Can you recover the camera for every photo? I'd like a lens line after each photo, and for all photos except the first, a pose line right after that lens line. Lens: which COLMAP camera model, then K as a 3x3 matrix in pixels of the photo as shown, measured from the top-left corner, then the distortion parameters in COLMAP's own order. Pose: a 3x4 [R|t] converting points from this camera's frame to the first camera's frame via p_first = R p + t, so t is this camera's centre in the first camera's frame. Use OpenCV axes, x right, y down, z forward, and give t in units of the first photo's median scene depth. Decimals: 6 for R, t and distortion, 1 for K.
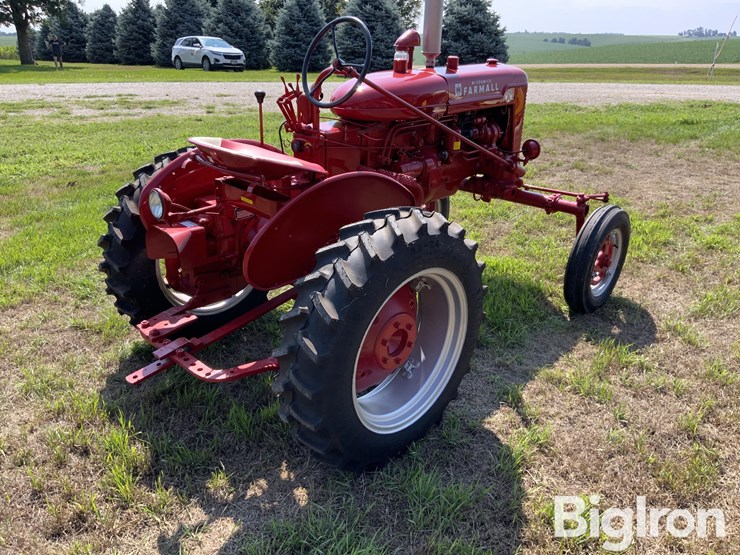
lens RADIAL K [[622.7, 0, 368.2], [0, 622.7, 275.5], [0, 0, 1]] dist [0.007027, -0.039363]
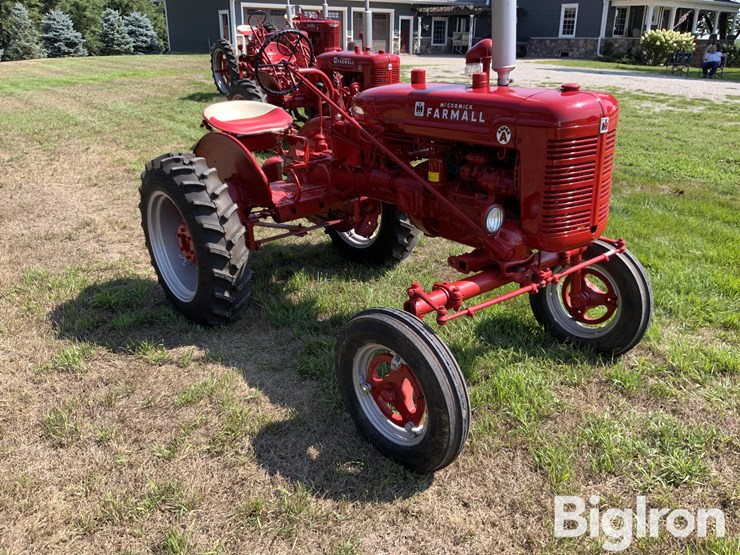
lens RADIAL K [[622.7, 0, 368.2], [0, 622.7, 275.5], [0, 0, 1]] dist [0.007027, -0.039363]
pose [[-0.116407, 0.346075, -0.930957, 0.130465], [-0.364638, 0.856982, 0.364170, -0.049135], [0.923844, 0.381855, 0.026434, 0.126497]]
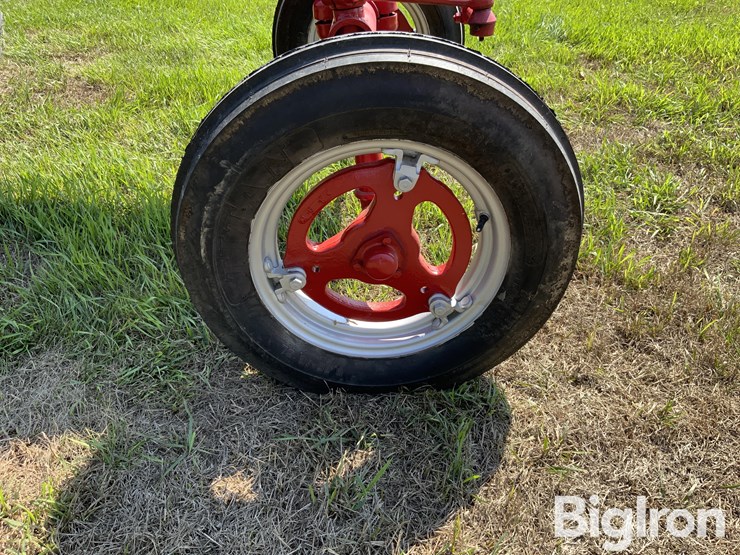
lens RADIAL K [[613.7, 0, 366.2], [0, 613.7, 277.0], [0, 0, 1]] dist [0.082881, -0.162553]
pose [[0.678147, 0.388114, -0.624087, 0.075910], [-0.259604, 0.920944, 0.290634, -0.012552], [0.687548, -0.035077, 0.725291, 0.110524]]
